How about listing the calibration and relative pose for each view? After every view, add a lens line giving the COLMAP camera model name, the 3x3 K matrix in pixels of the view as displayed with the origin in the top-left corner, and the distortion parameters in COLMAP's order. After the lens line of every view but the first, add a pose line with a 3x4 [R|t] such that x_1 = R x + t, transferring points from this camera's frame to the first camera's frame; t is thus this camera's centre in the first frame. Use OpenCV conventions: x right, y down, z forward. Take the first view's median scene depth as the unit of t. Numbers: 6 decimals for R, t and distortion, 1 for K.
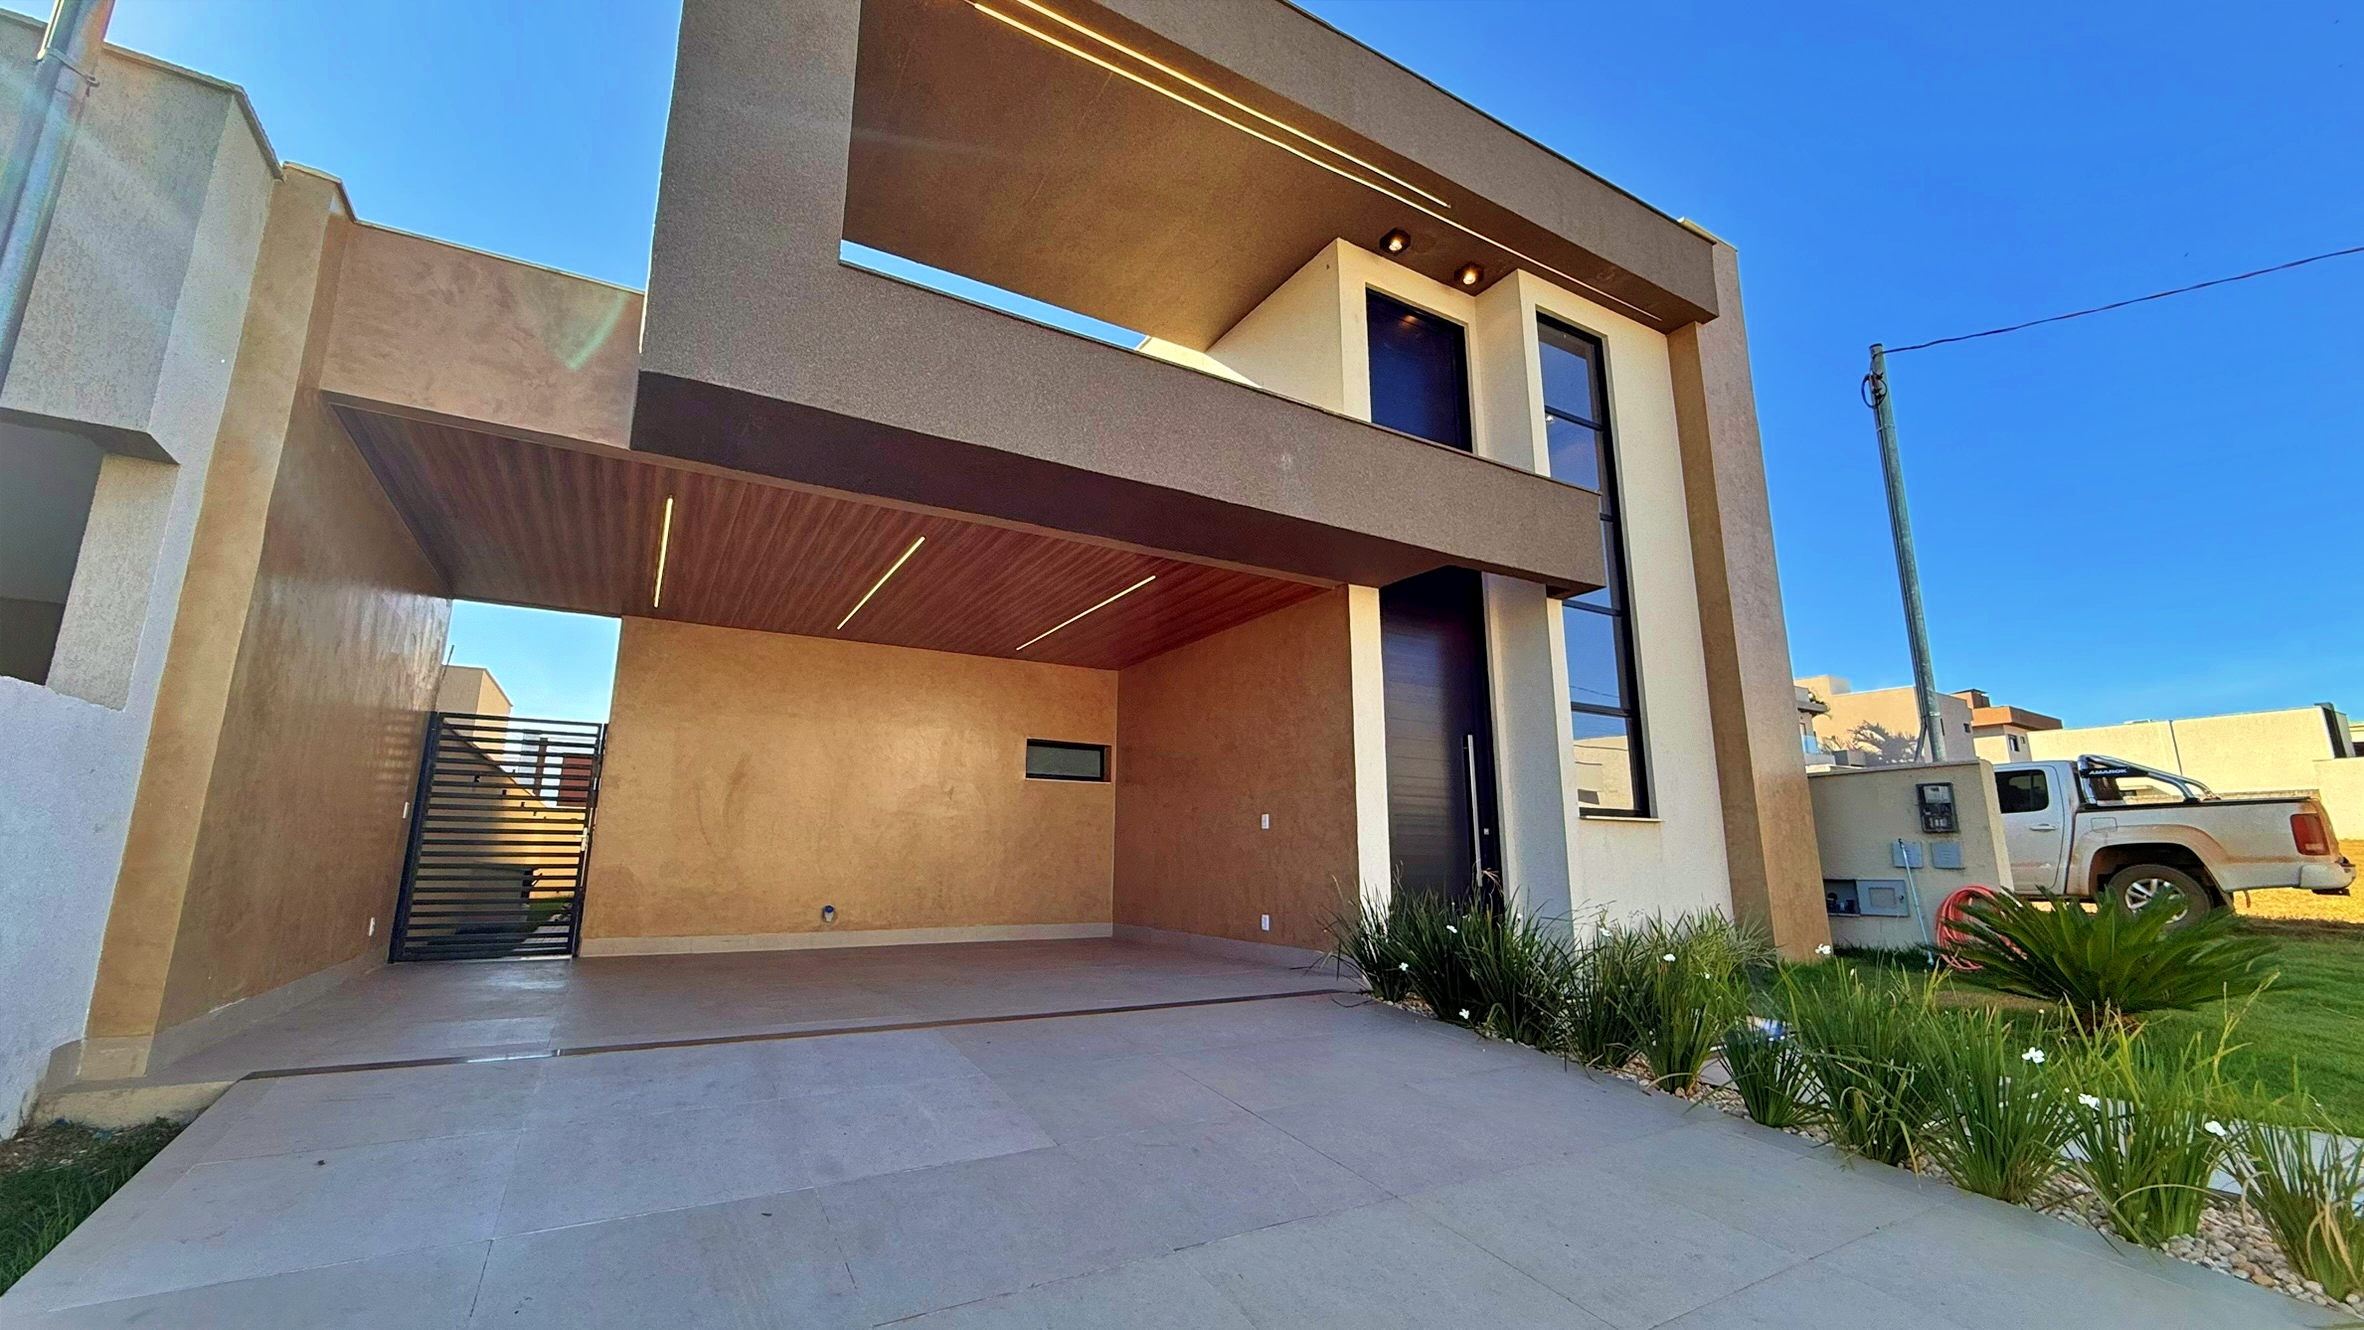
lens RADIAL K [[944.1, 0, 1169.6], [0, 944.1, 666.8], [0, 0, 1]] dist [0.000541, -0.000173]
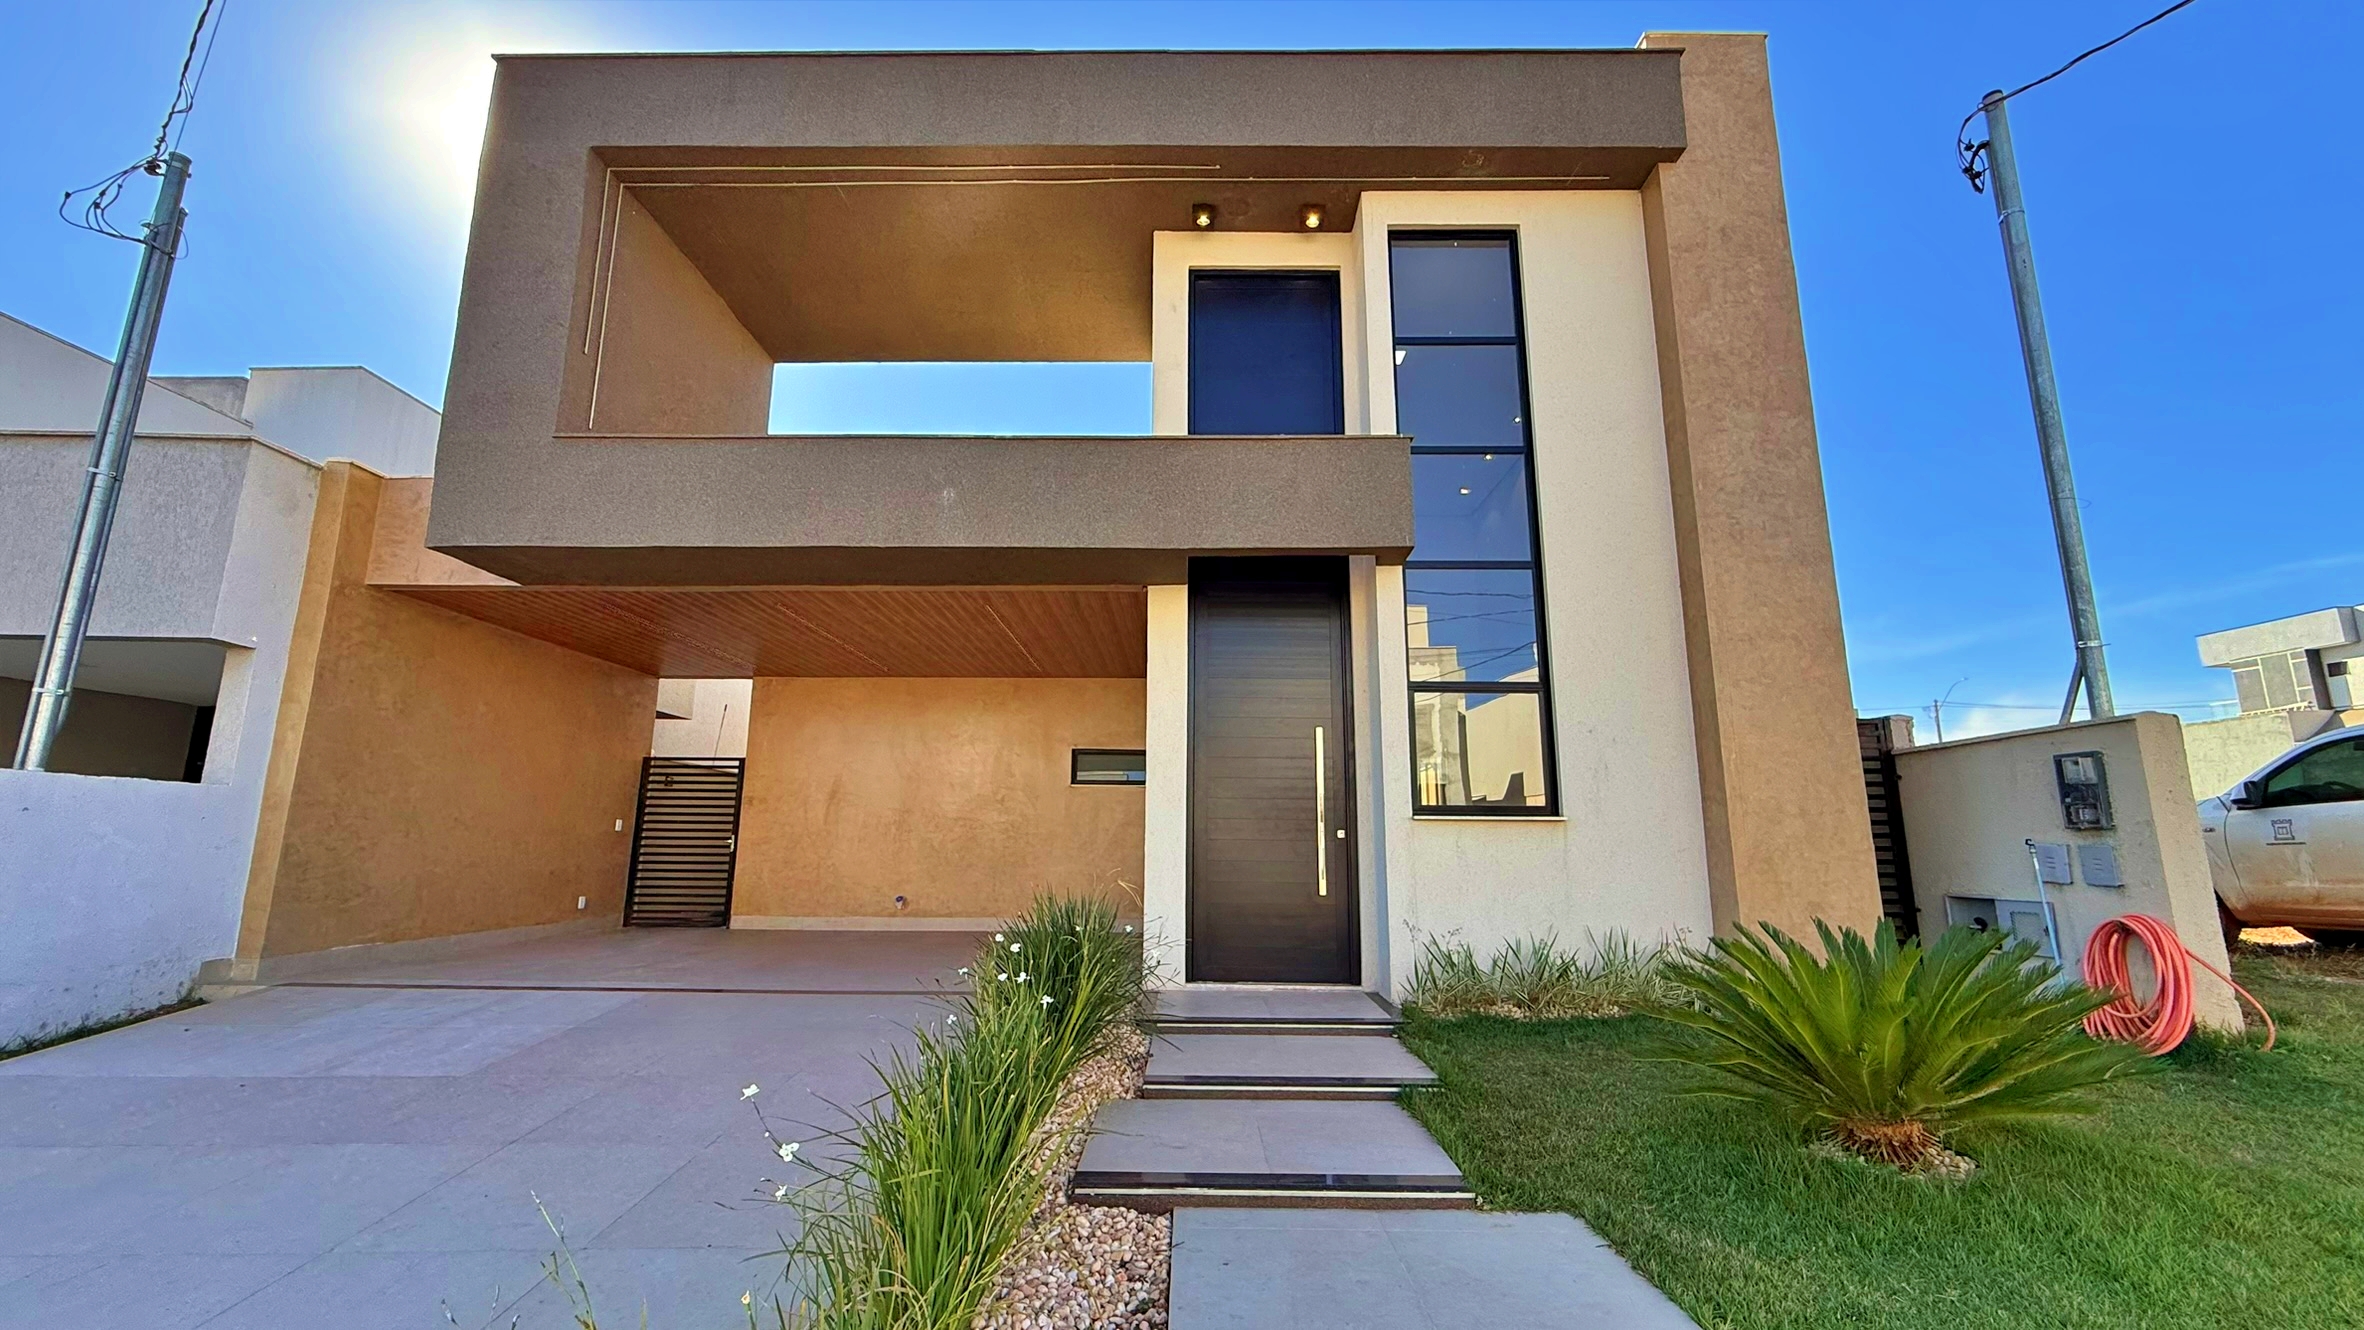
lens RADIAL K [[944.1, 0, 1171.9], [0, 944.1, 667.6], [0, 0, 1]] dist [0.000541, -0.000173]
pose [[0.858630, -0.094597, -0.503791, 0.610203], [0.100821, 0.994792, -0.014960, 0.012823], [0.502583, -0.037947, 0.863696, 0.137414]]
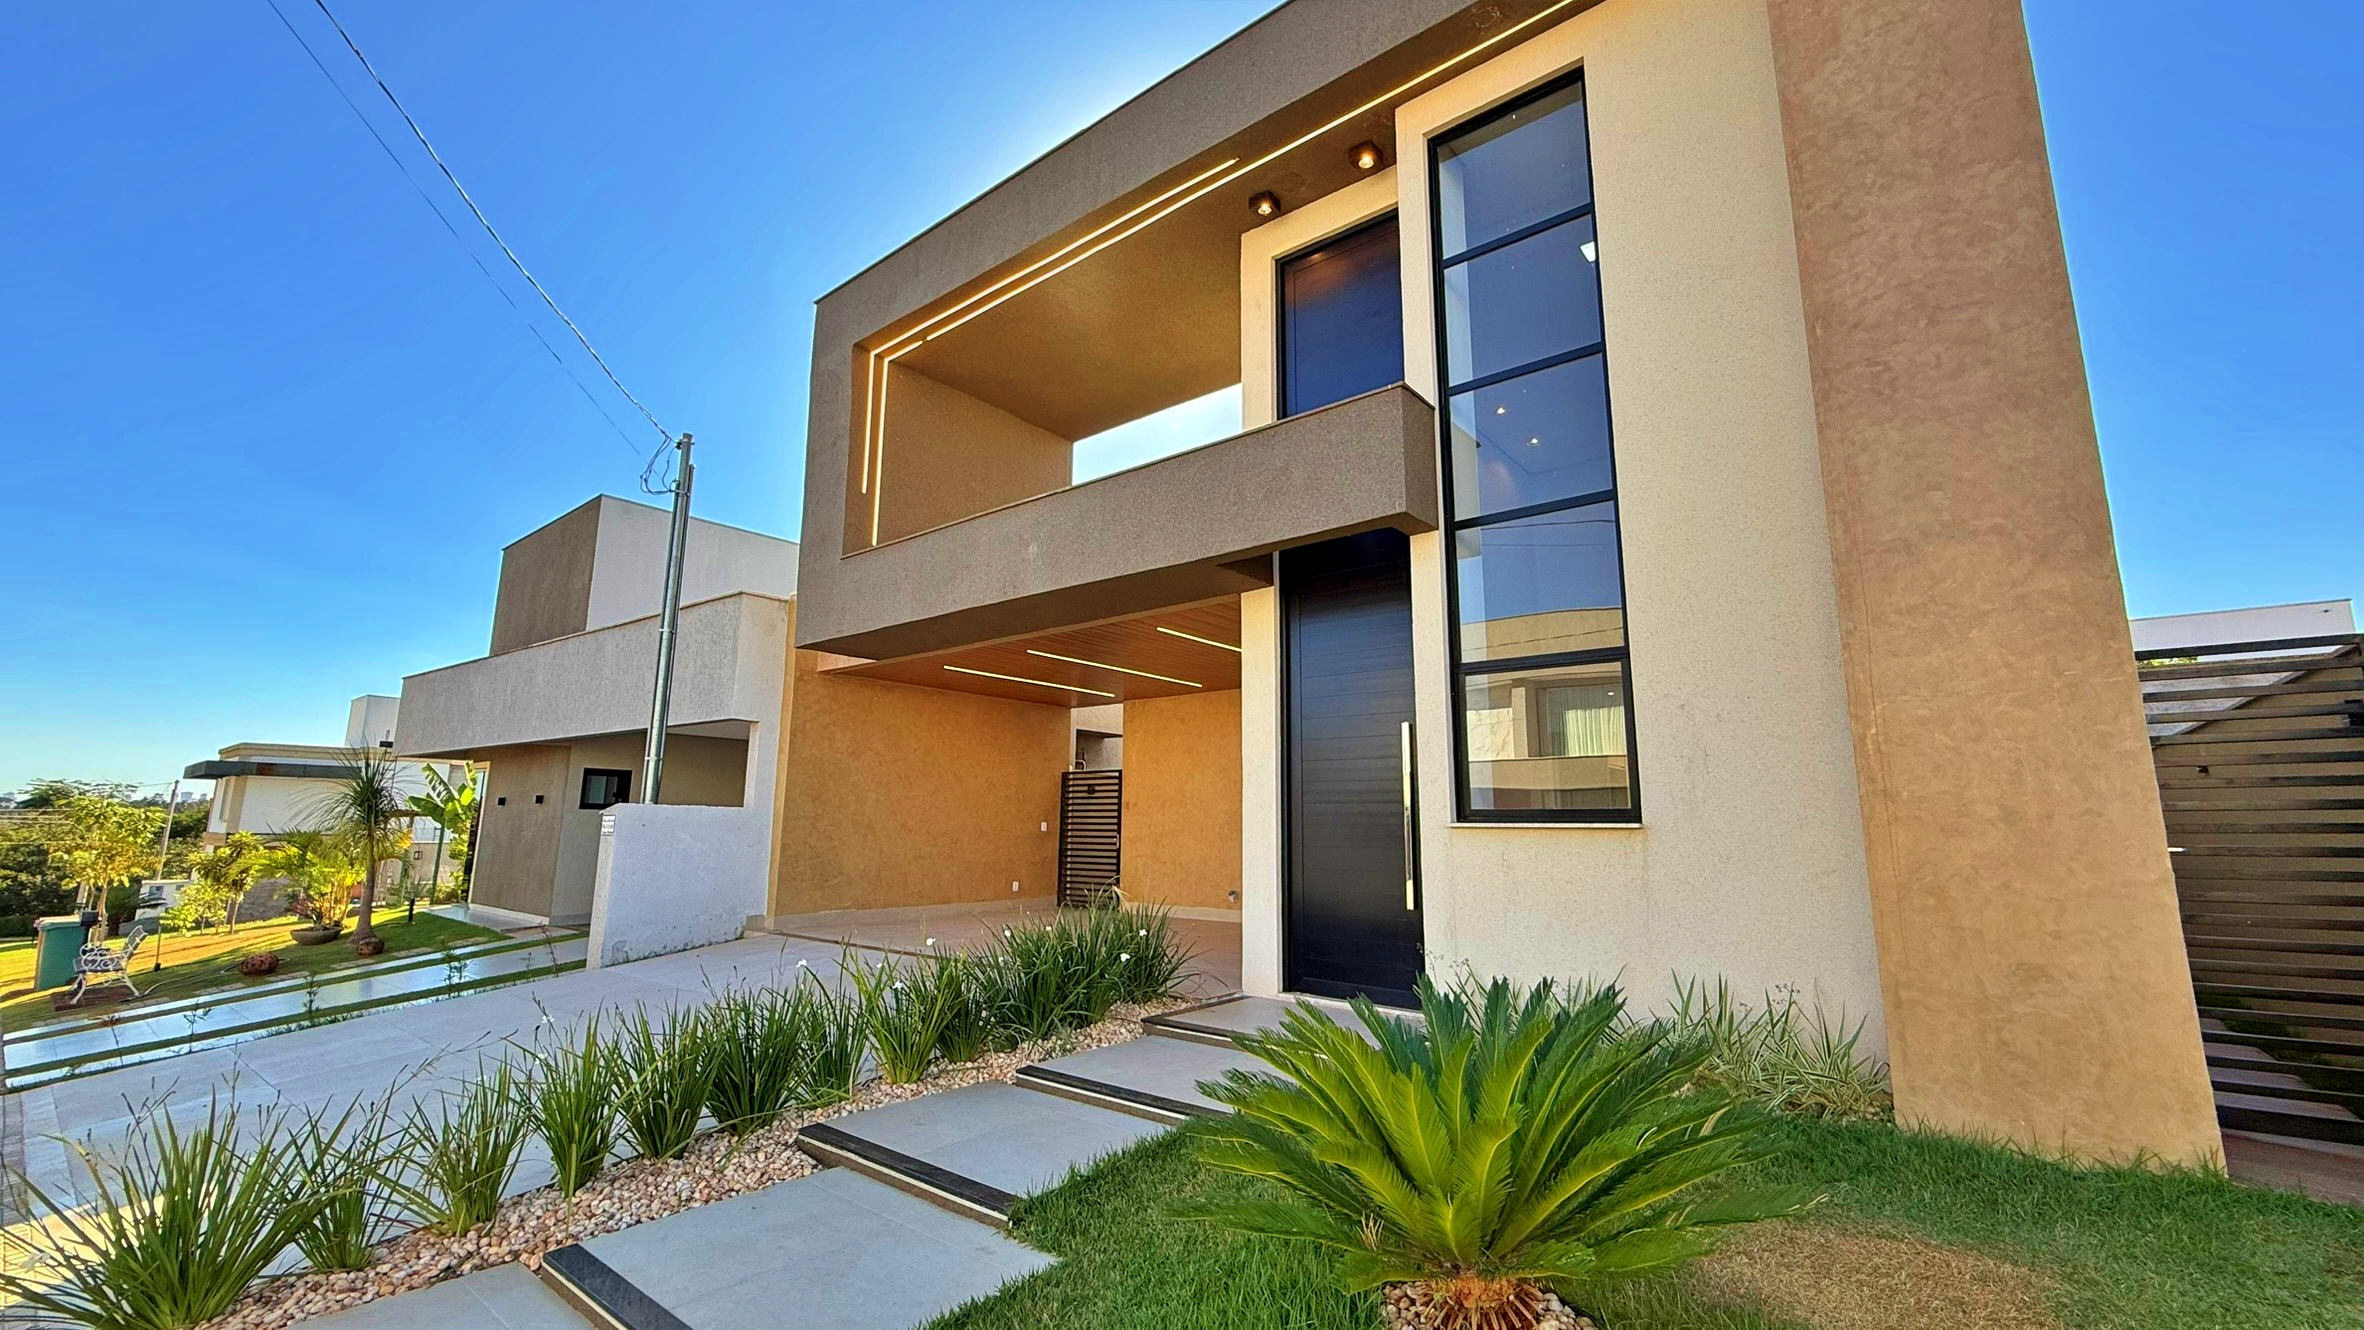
lens RADIAL K [[944.1, 0, 1169.9], [0, 944.1, 666.4], [0, 0, 1]] dist [0.000541, -0.000173]
pose [[0.352332, -0.161838, -0.921776, 0.927634], [0.182892, 0.977851, -0.101777, 0.065097], [0.917830, -0.132726, 0.374127, 0.479989]]
